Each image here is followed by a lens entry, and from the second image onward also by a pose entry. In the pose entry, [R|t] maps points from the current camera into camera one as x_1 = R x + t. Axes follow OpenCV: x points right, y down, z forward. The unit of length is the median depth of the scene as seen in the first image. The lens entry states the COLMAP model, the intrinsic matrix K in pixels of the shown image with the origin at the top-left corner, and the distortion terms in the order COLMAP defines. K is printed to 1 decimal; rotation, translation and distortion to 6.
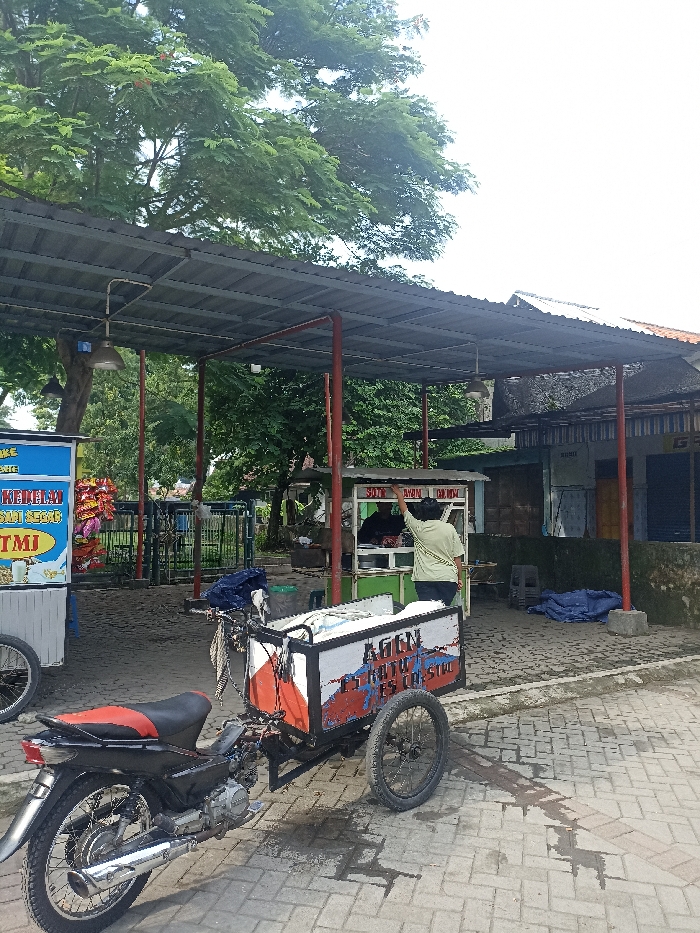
lens RADIAL K [[679.1, 0, 353.1], [0, 679.1, 468.4], [0, 0, 1]] dist [0.052161, -0.062338]
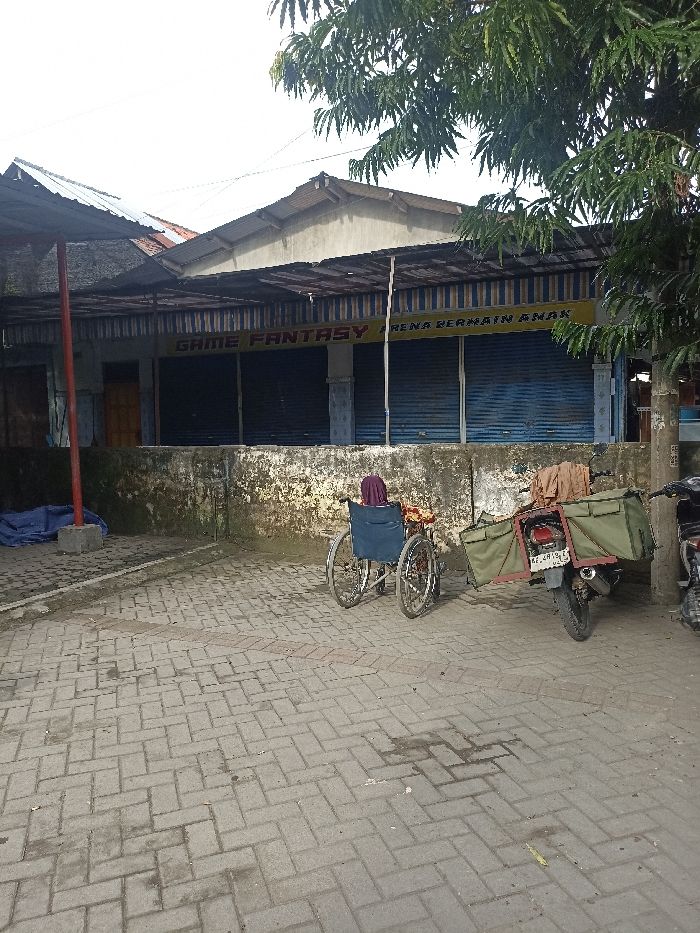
lens RADIAL K [[679.1, 0, 353.1], [0, 679.1, 468.4], [0, 0, 1]] dist [0.052161, -0.062338]
pose [[0.820000, -0.064786, 0.568685, 0.191276], [-0.009371, 0.991921, 0.126514, 0.018473], [-0.572287, -0.109070, 0.812768, 0.082266]]
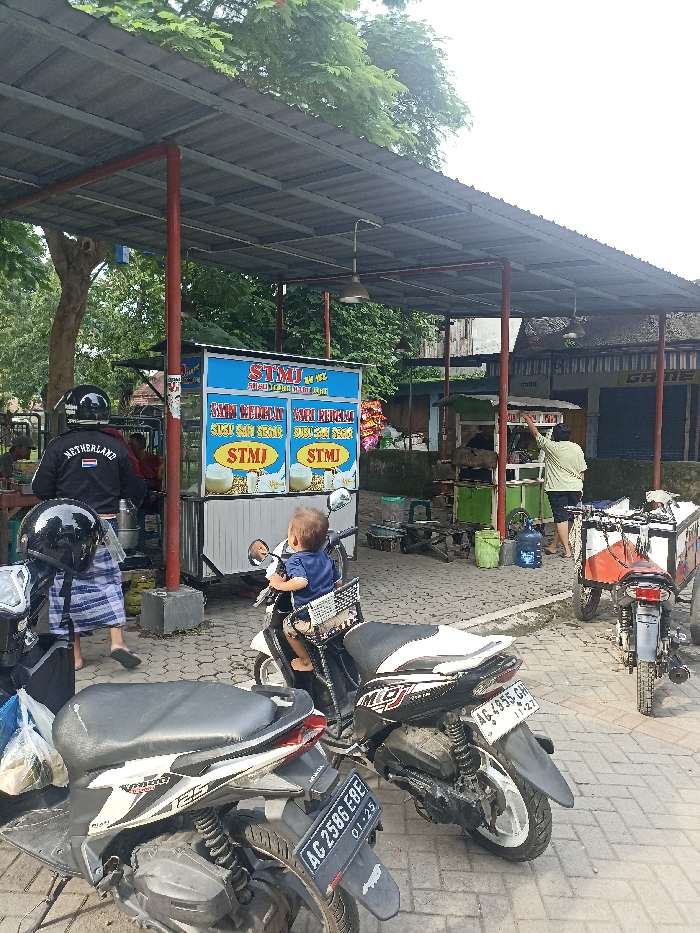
lens RADIAL K [[679.1, 0, 353.1], [0, 679.1, 468.4], [0, 0, 1]] dist [0.052161, -0.062338]
pose [[0.974264, 0.006859, 0.225304, -0.420736], [-0.033119, 0.993045, 0.112980, -0.000568], [-0.222962, -0.117534, 0.967716, -0.076359]]
